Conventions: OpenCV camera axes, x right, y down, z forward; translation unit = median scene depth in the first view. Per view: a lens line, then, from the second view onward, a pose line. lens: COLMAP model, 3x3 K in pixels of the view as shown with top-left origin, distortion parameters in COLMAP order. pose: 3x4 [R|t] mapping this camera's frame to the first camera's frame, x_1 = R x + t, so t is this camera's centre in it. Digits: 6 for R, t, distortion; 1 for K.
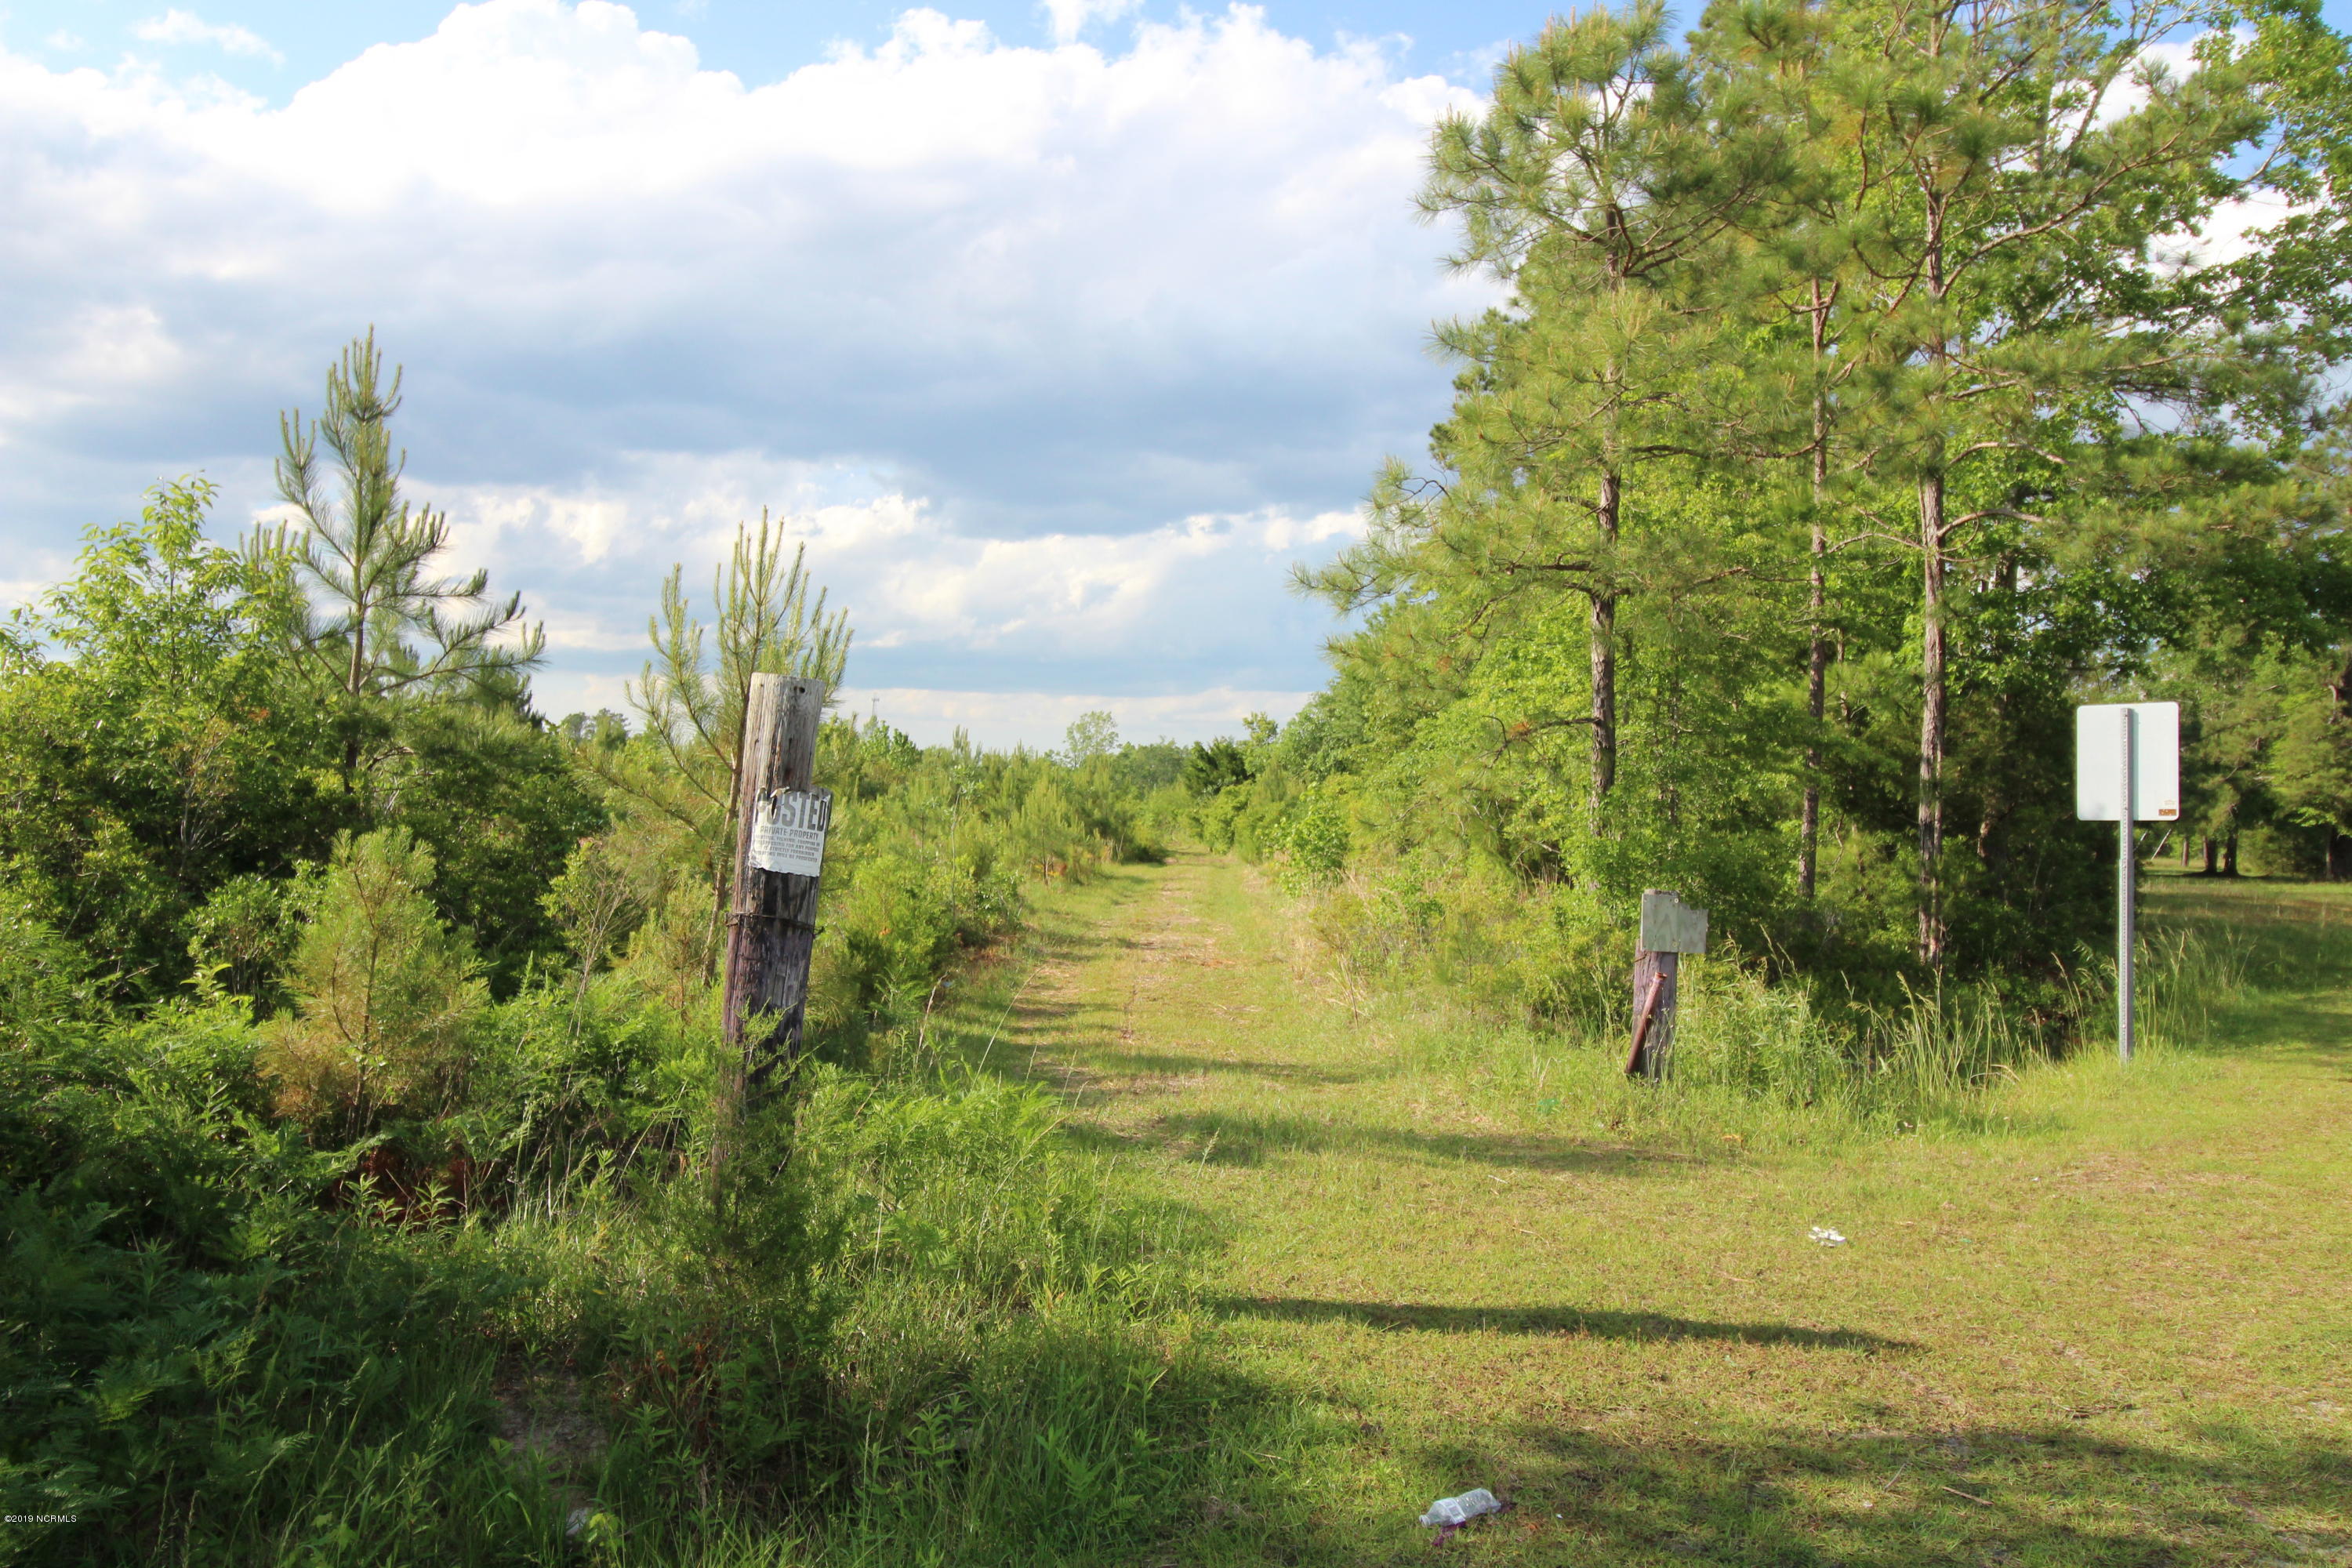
lens RADIAL K [[1220.1, 0, 1176.0], [0, 1220.1, 784.0], [0, 0, 1]] dist [-0.002222, -0.000158]
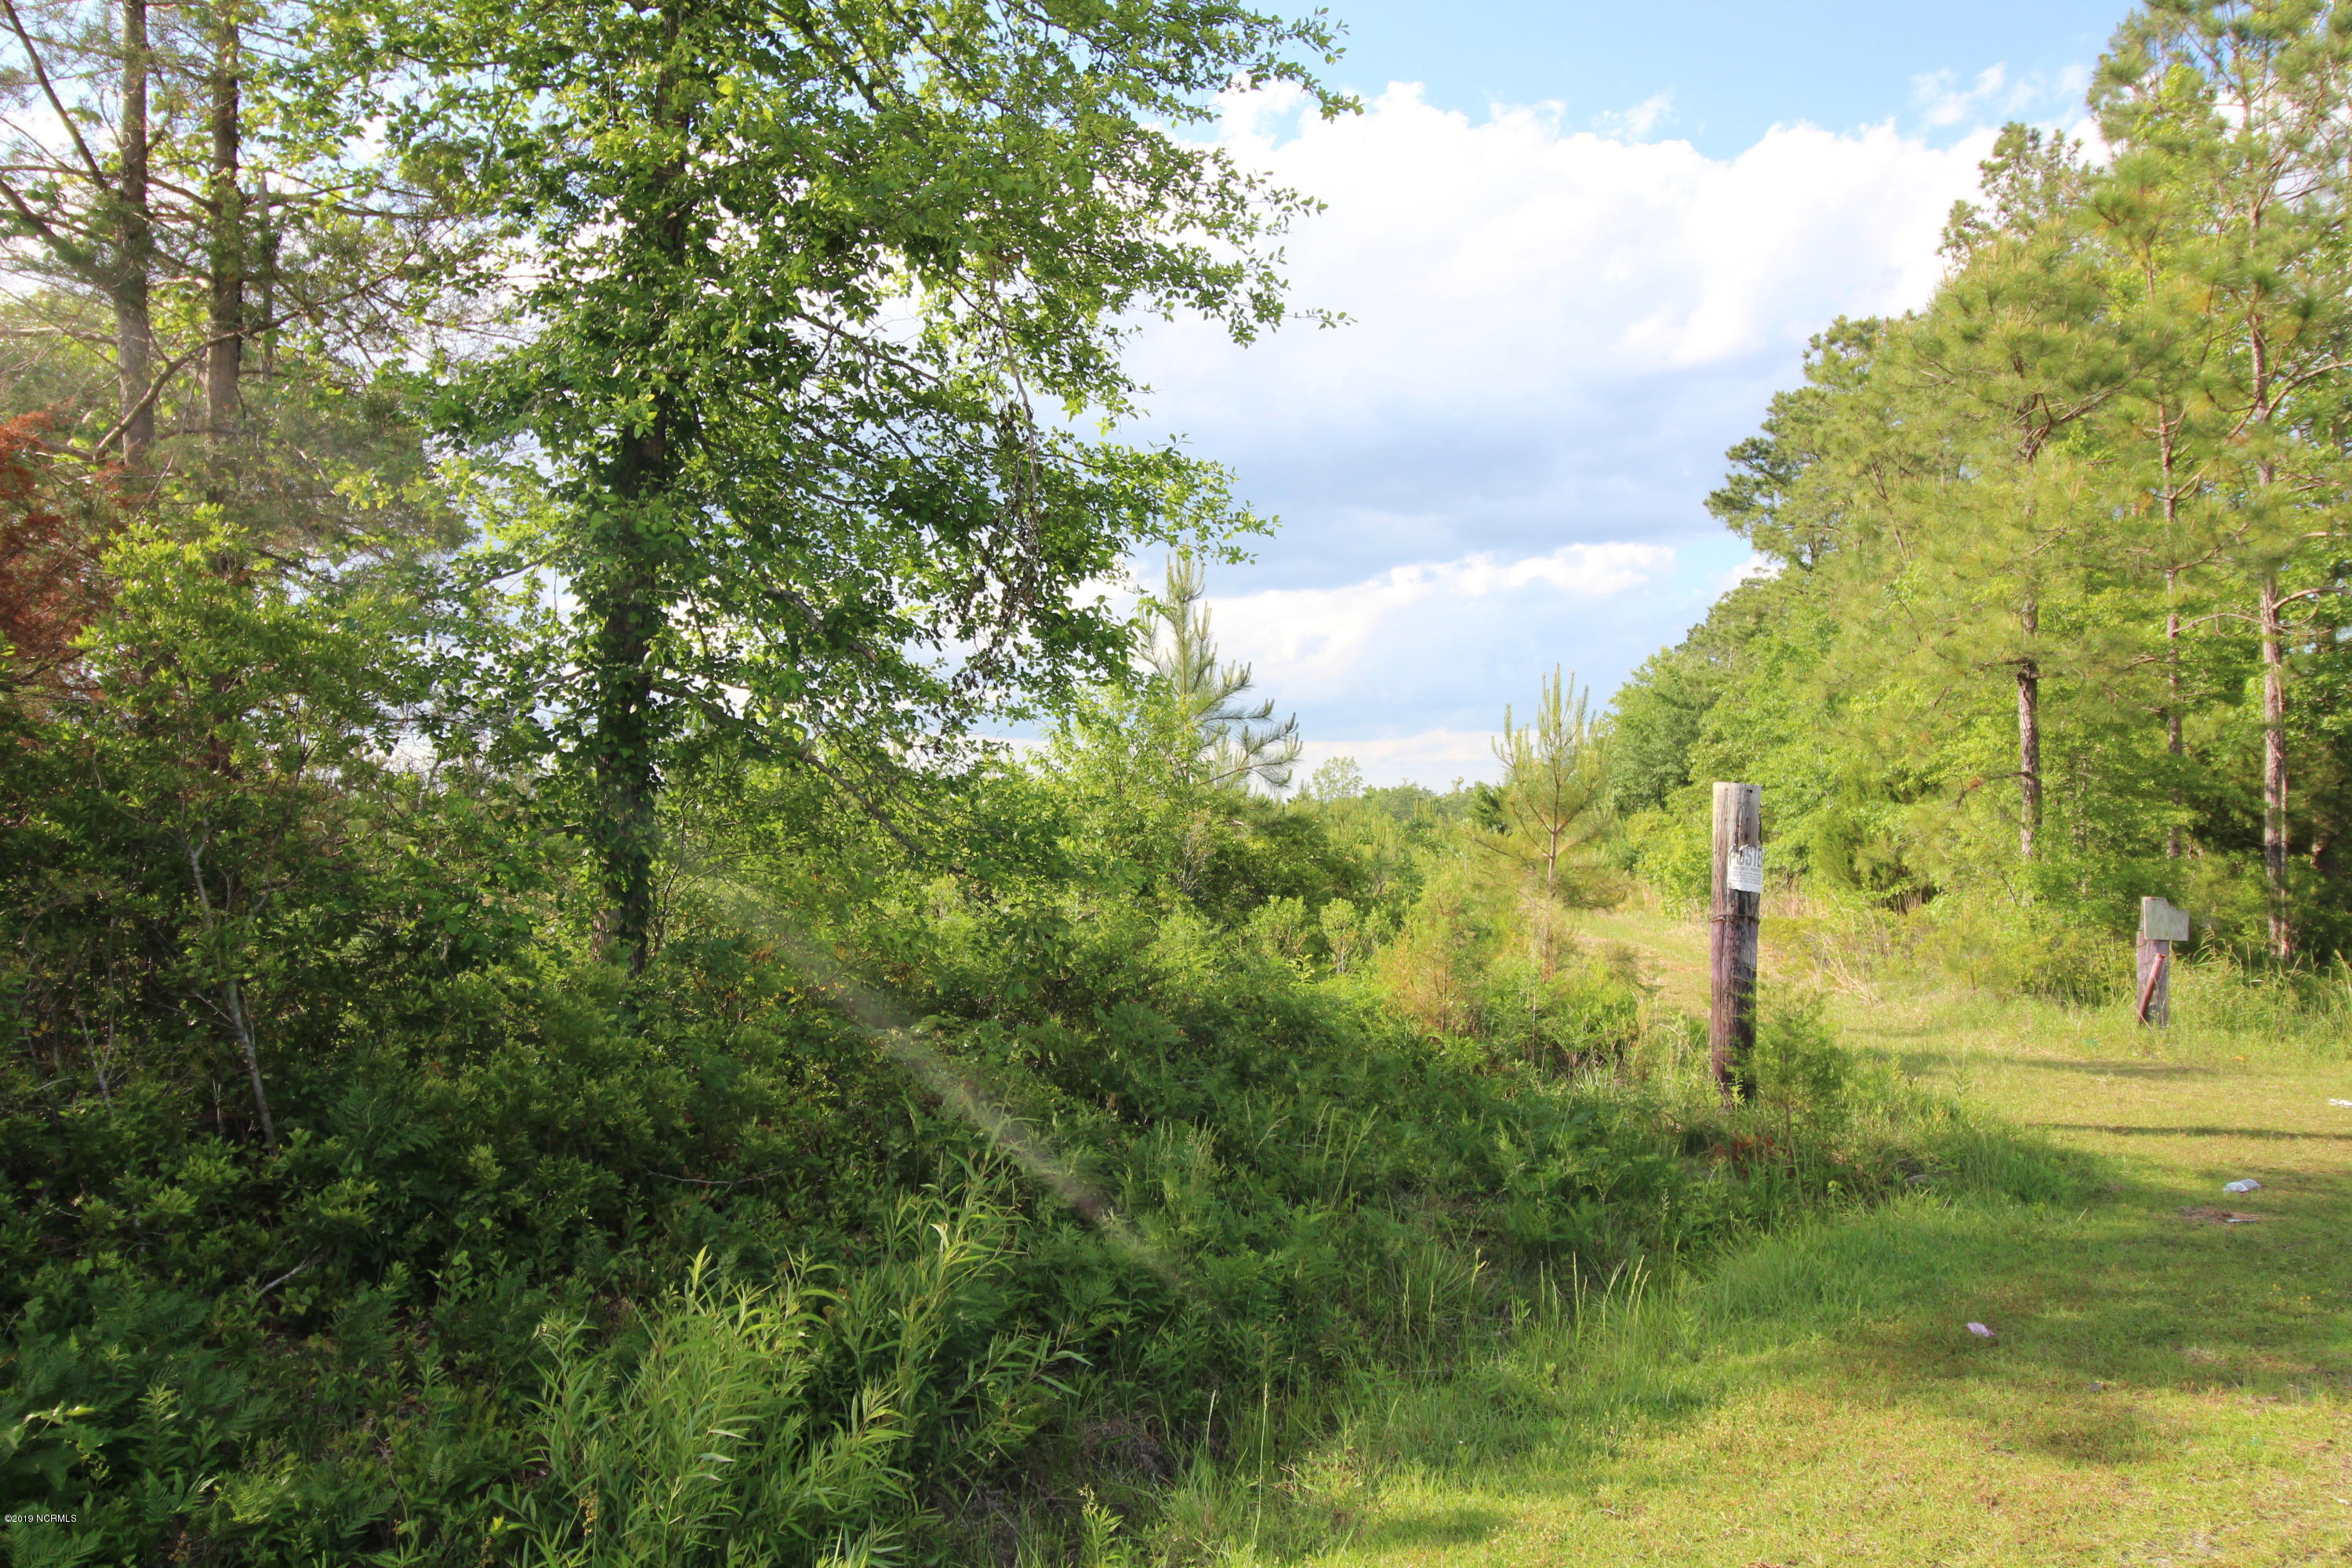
lens RADIAL K [[1182.5, 0, 1176.0], [0, 1182.5, 784.0], [0, 0, 1]] dist [-0.046145, -0.000252]
pose [[0.987933, -0.030210, -0.151908, -0.288841], [0.024959, 0.999027, -0.036352, -0.014555], [0.152858, 0.032121, 0.987726, -0.279272]]
